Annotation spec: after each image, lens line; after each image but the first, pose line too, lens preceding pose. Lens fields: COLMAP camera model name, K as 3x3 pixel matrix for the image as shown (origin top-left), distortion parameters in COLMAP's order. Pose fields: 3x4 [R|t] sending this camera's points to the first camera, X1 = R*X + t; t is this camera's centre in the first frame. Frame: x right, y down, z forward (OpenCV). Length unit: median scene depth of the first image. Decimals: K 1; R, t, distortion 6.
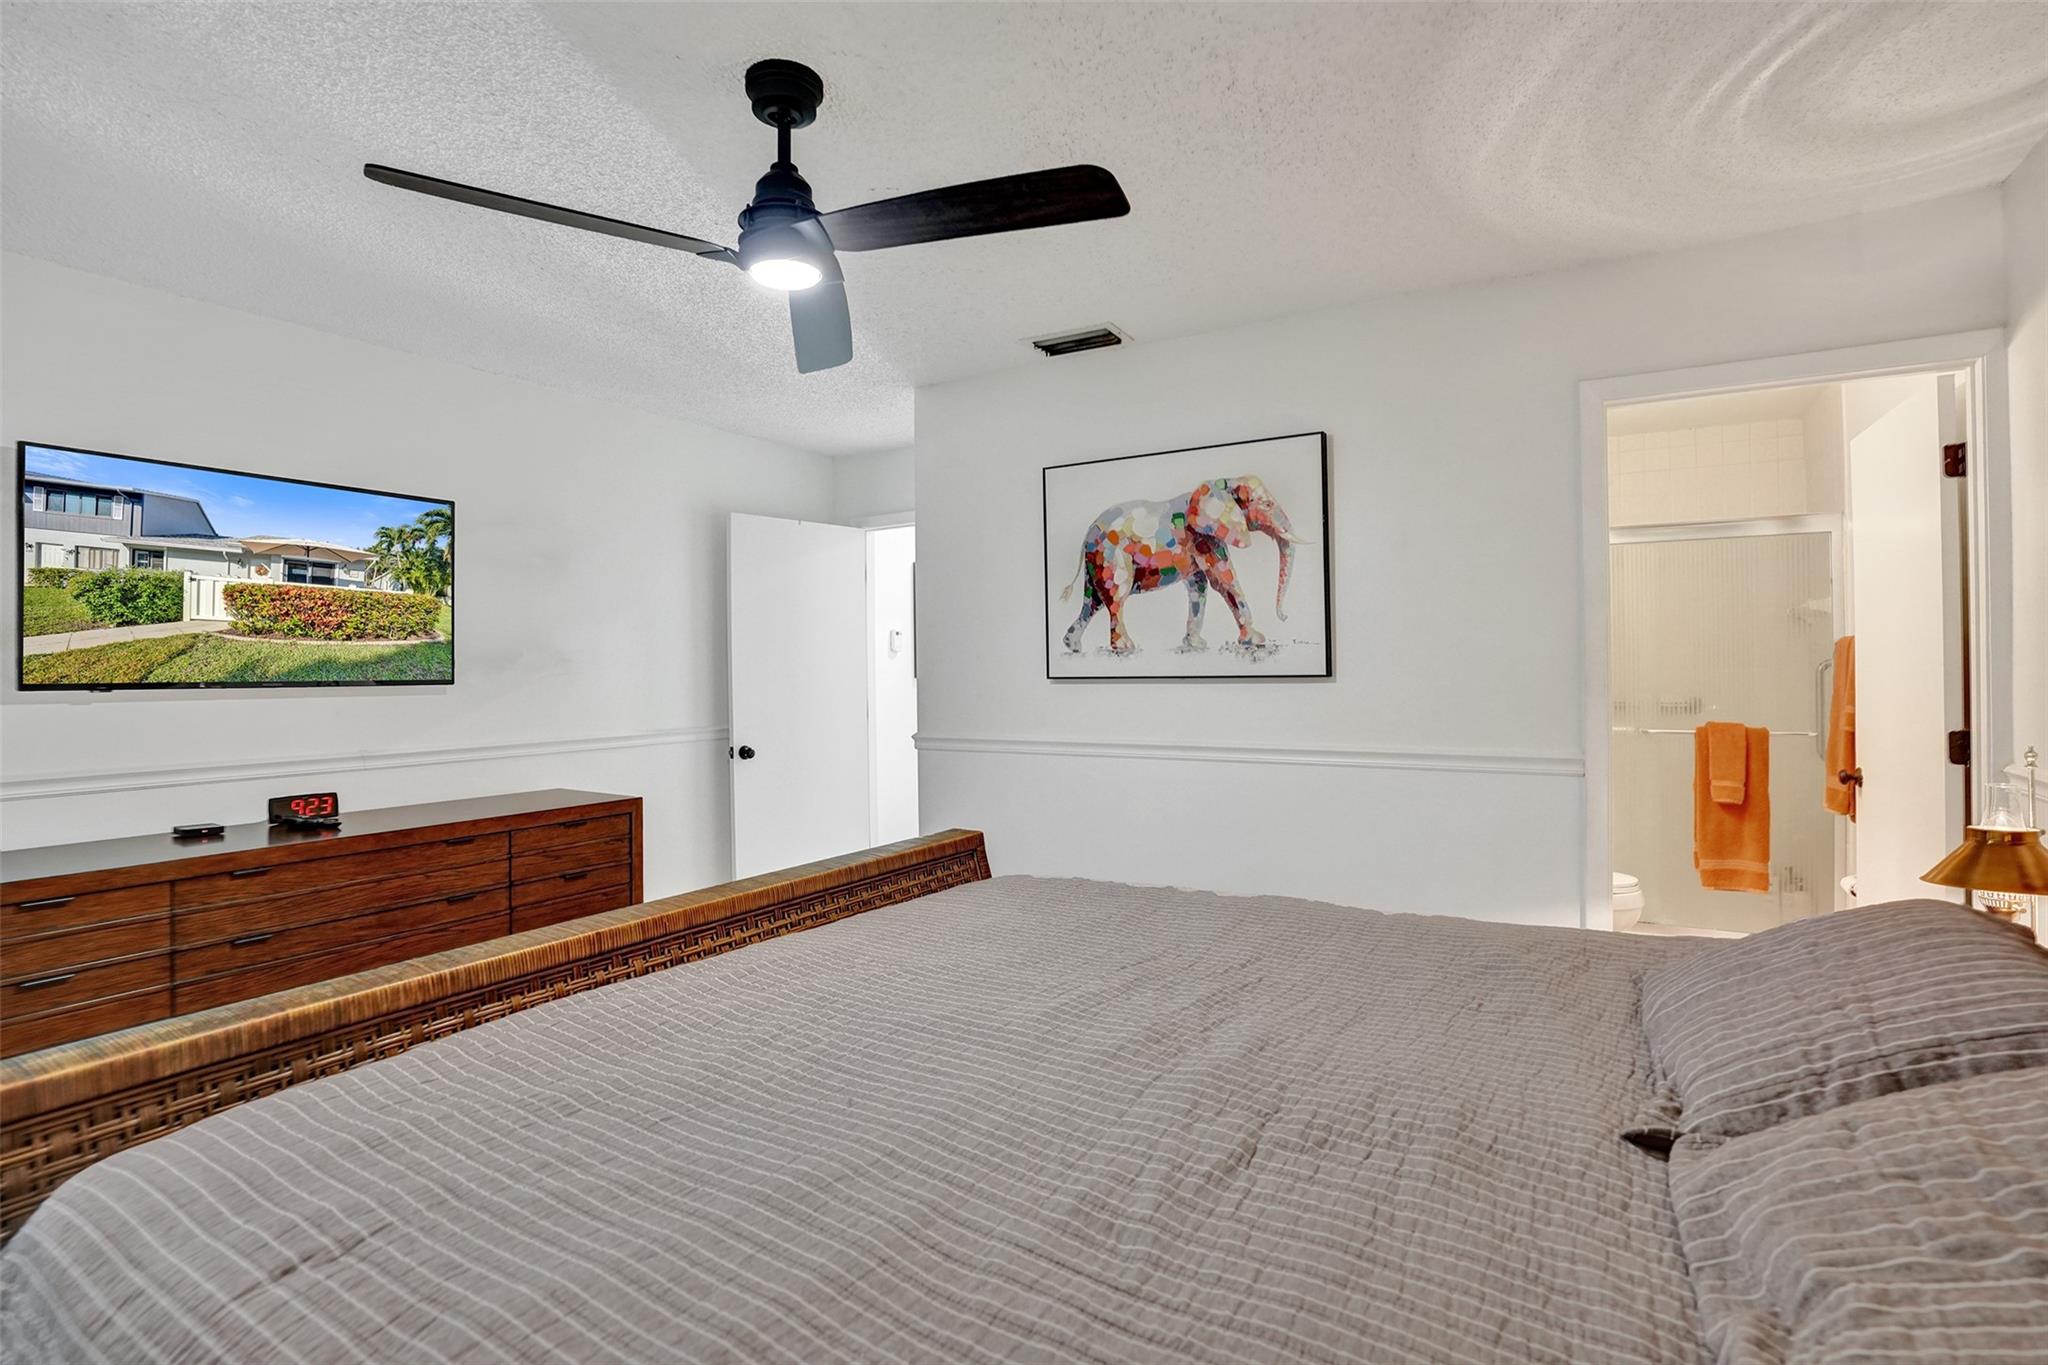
lens RADIAL K [[964.4, 0, 1101.9], [0, 964.4, 651.4], [0, 0, 1]] dist [-0.030767, -0.006968]
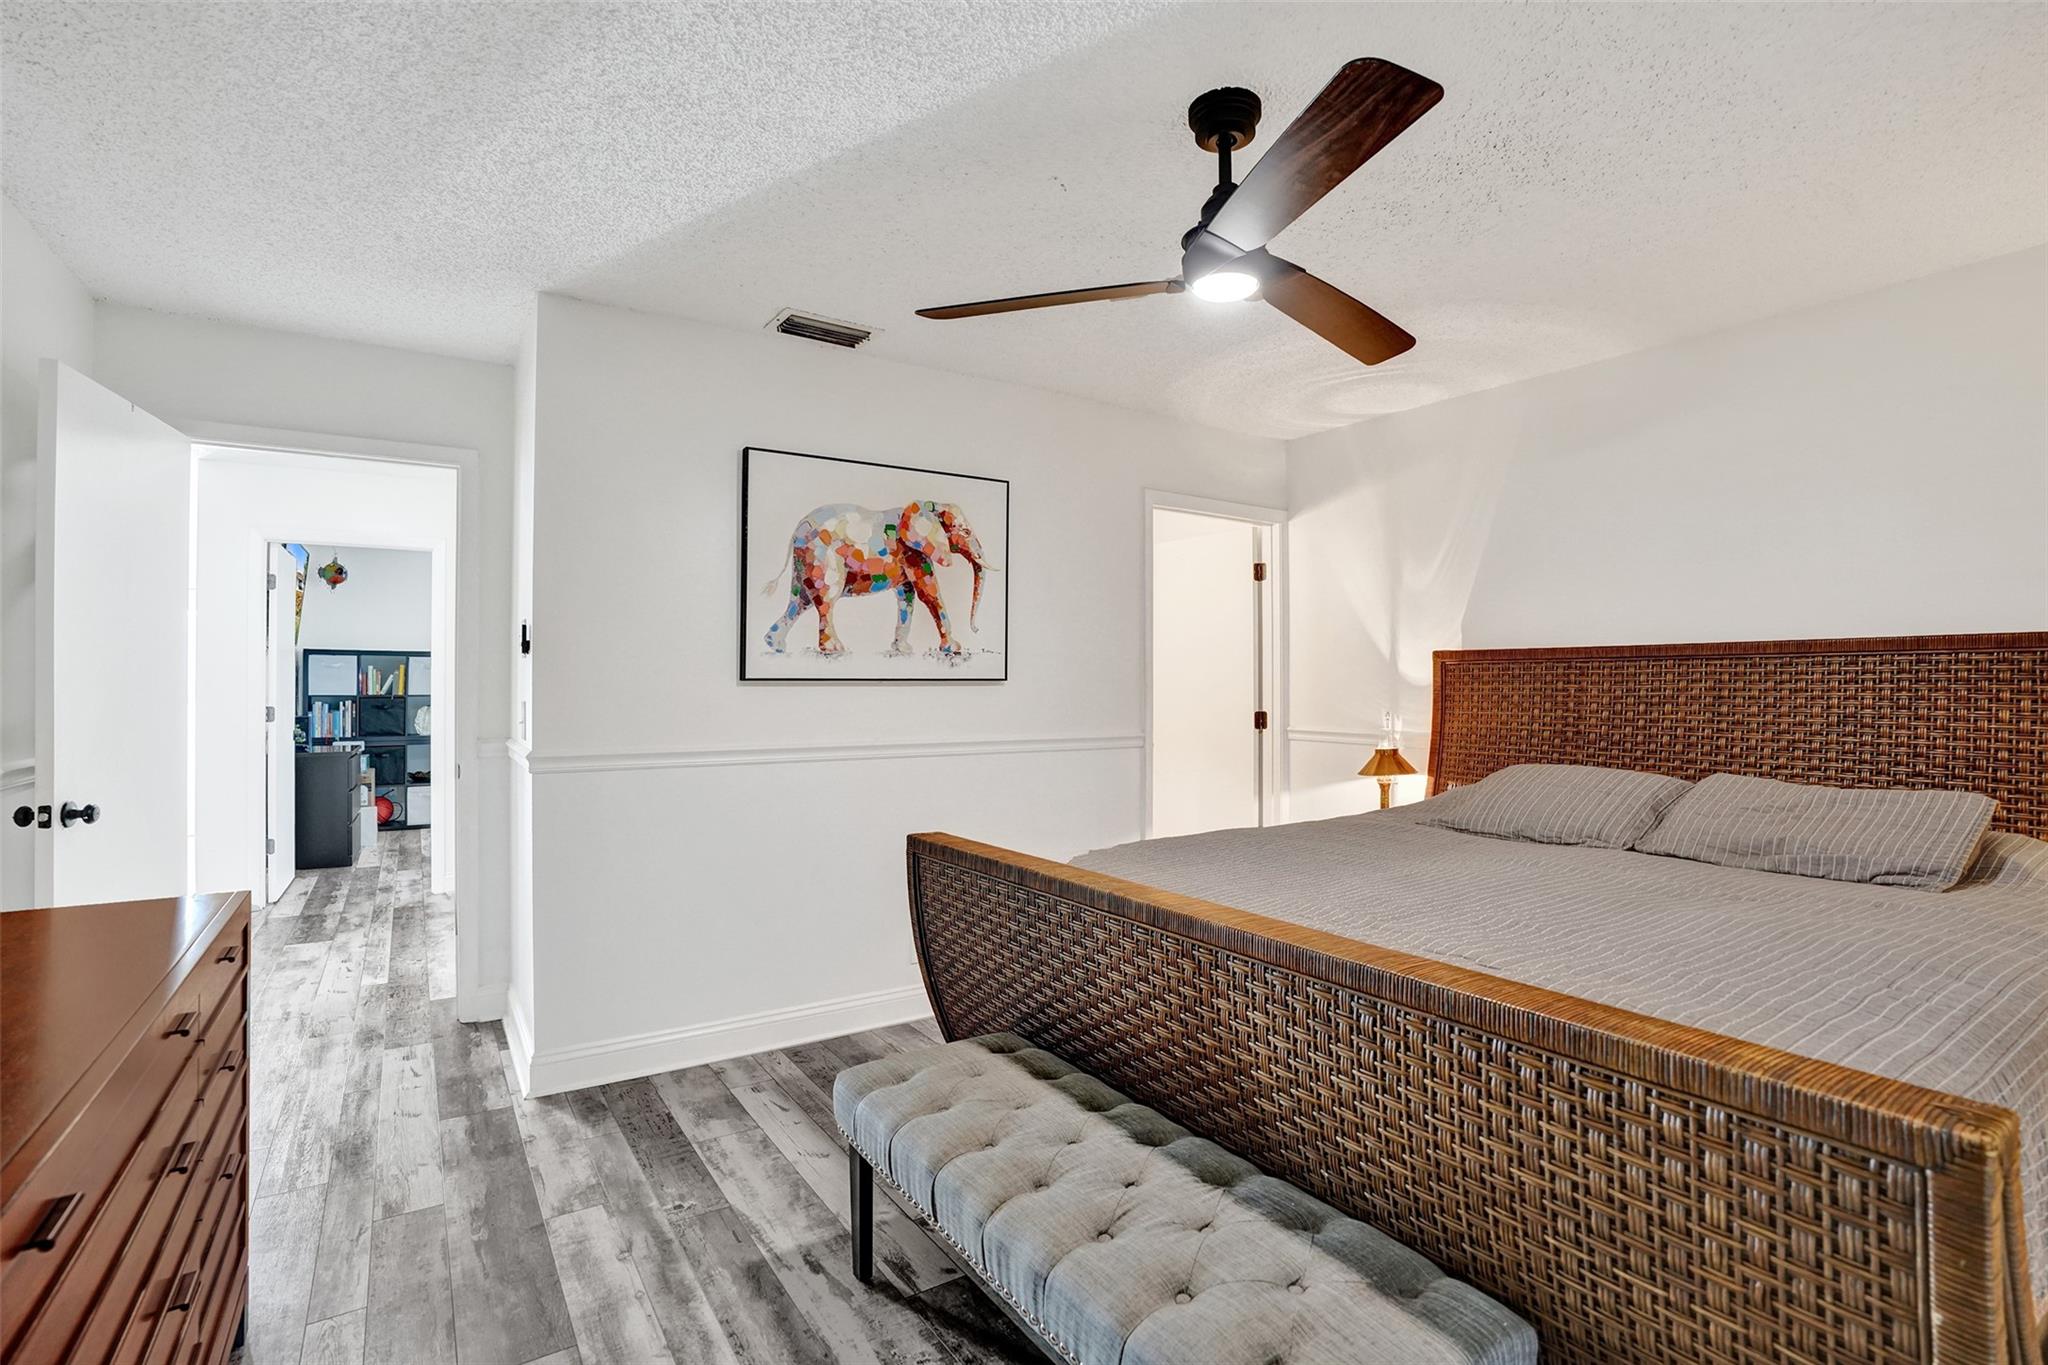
lens RADIAL K [[944.9, 0, 1031.7], [0, 944.9, 670.7], [0, 0, 1]] dist [-0.058900, 0.022362]
pose [[0.471951, 0.029898, 0.881118, -0.754630], [-0.017756, 0.999544, -0.024406, 0.039119], [-0.881446, -0.004126, 0.472266, 0.373194]]
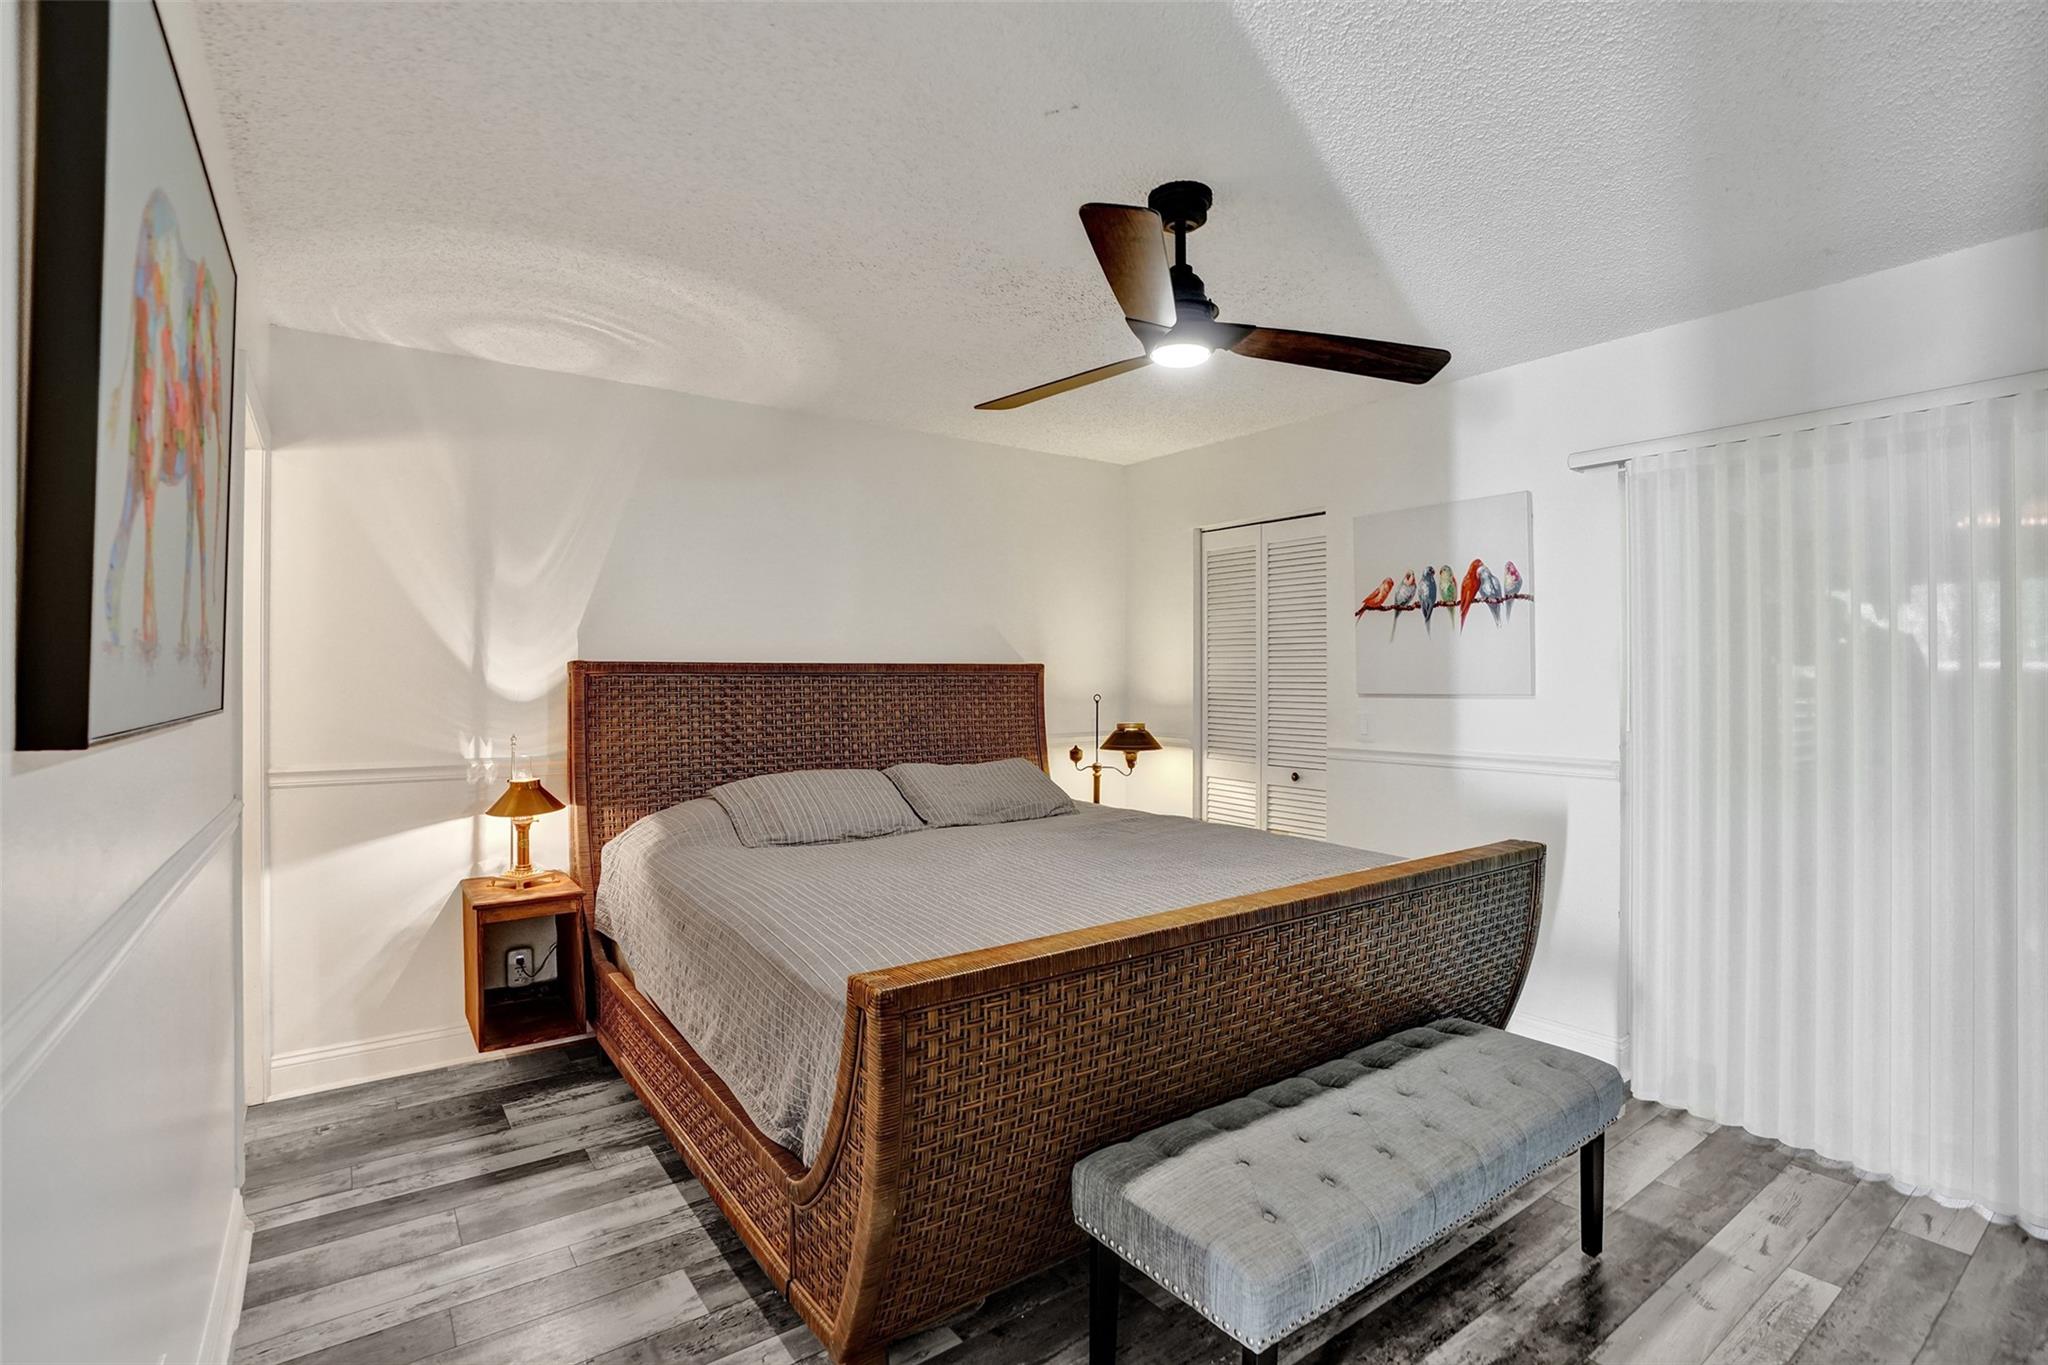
lens RADIAL K [[944.9, 0, 1019.6], [0, 944.9, 675.0], [0, 0, 1]] dist [-0.058900, 0.022362]
pose [[-0.883608, 0.023838, 0.467620, -0.407241], [0.014130, 0.999606, -0.024257, 0.024514], [-0.468014, -0.014827, -0.883597, 1.106483]]
